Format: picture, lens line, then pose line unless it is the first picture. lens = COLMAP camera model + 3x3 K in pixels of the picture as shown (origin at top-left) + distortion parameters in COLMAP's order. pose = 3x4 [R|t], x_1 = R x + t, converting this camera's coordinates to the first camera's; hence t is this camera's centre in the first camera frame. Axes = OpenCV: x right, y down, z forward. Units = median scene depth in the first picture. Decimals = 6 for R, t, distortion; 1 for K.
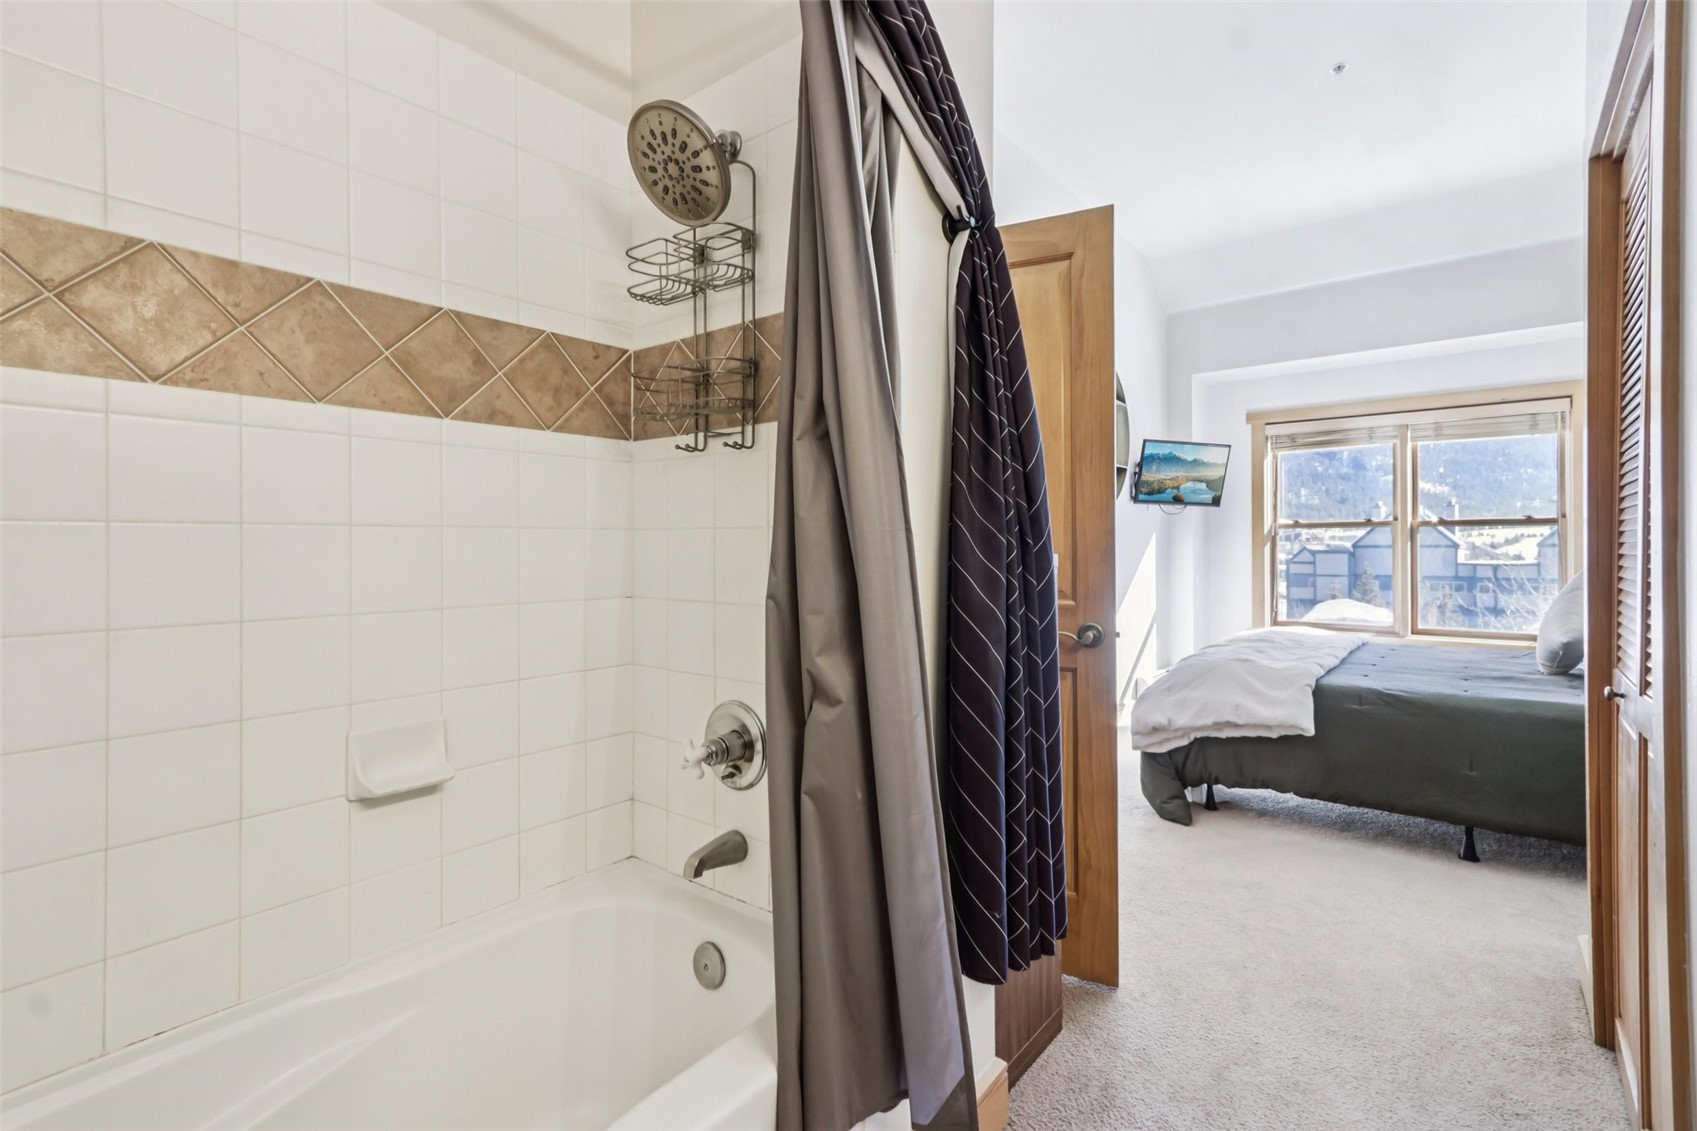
lens RADIAL K [[778.1, 0, 811.4], [0, 778.1, 547.3], [0, 0, 1]] dist [0.000444, 0.000142]
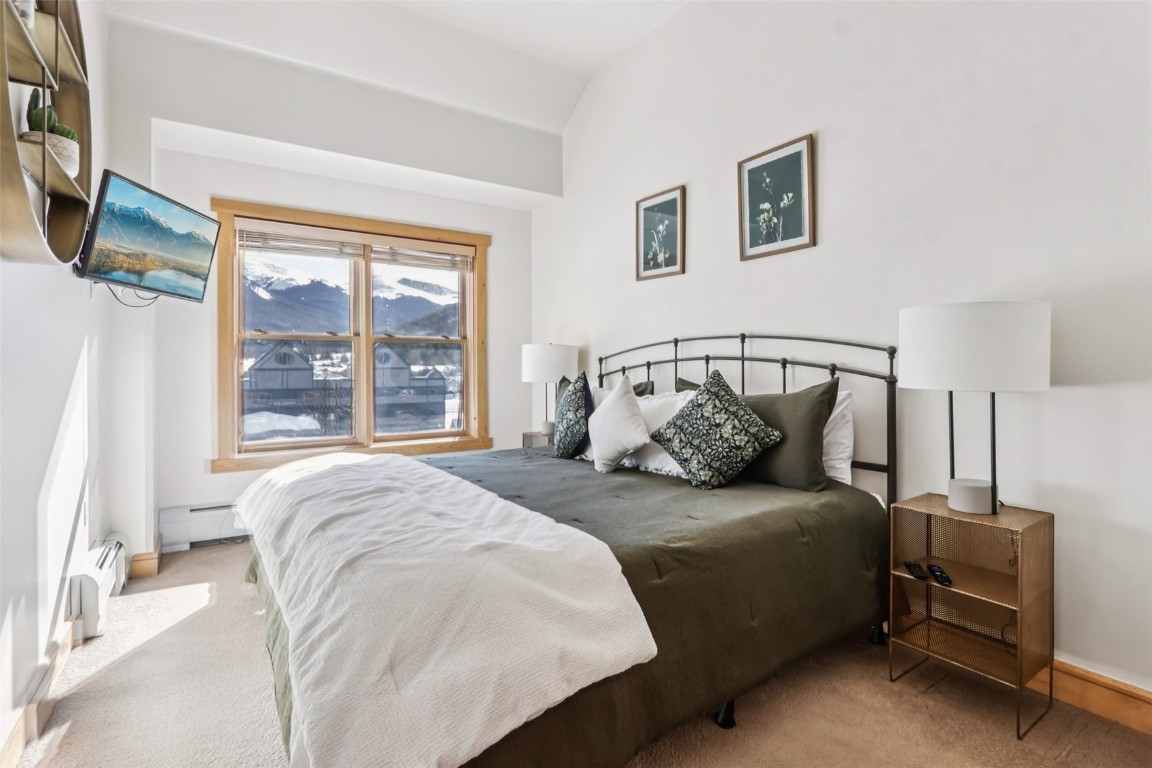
lens RADIAL K [[537.6, 0, 563.1], [0, 537.6, 370.3], [0, 0, 1]] dist [-0.012137, -0.000459]
pose [[0.280121, -0.000469, 0.959965, 0.140419], [0.004744, 0.999988, -0.000896, 0.014608], [-0.959953, 0.004805, 0.280120, 0.560036]]
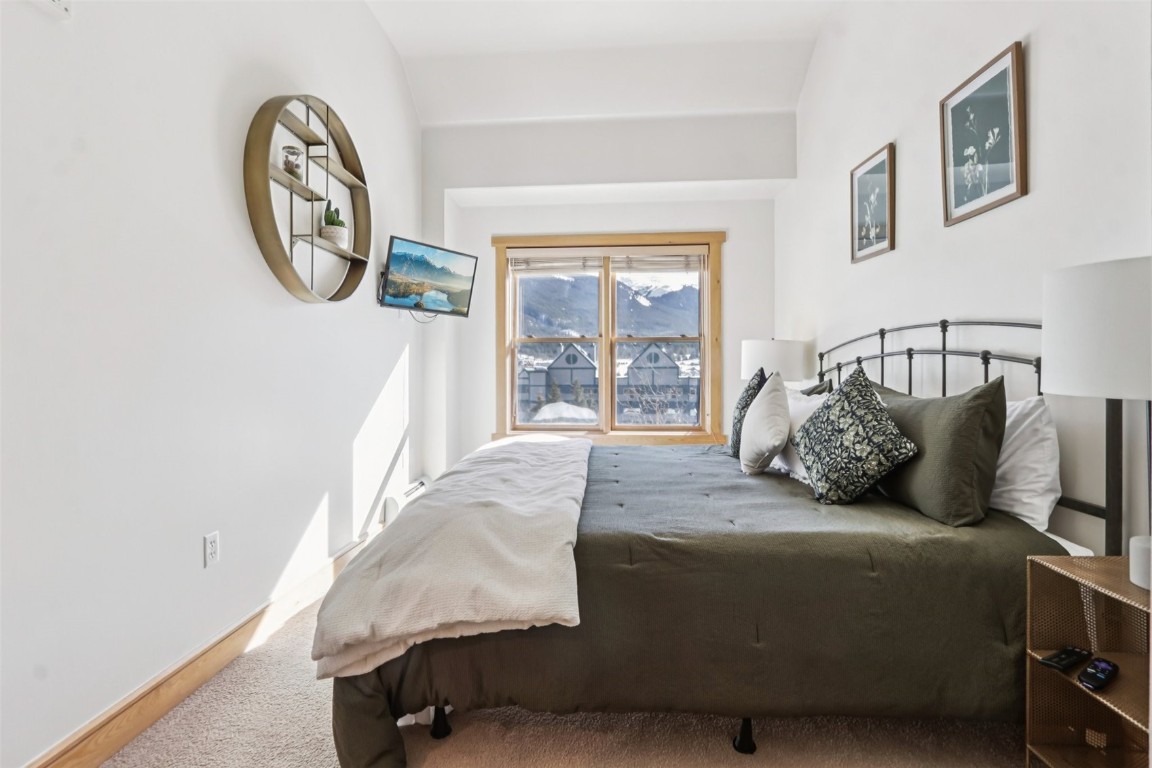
lens RADIAL K [[537.6, 0, 563.1], [0, 537.6, 370.3], [0, 0, 1]] dist [-0.012137, -0.000459]
pose [[0.803287, -0.000674, 0.595592, 0.217647], [-0.000239, 0.999999, 0.001454, 0.016974], [-0.595592, -0.001310, 0.803286, 0.382634]]
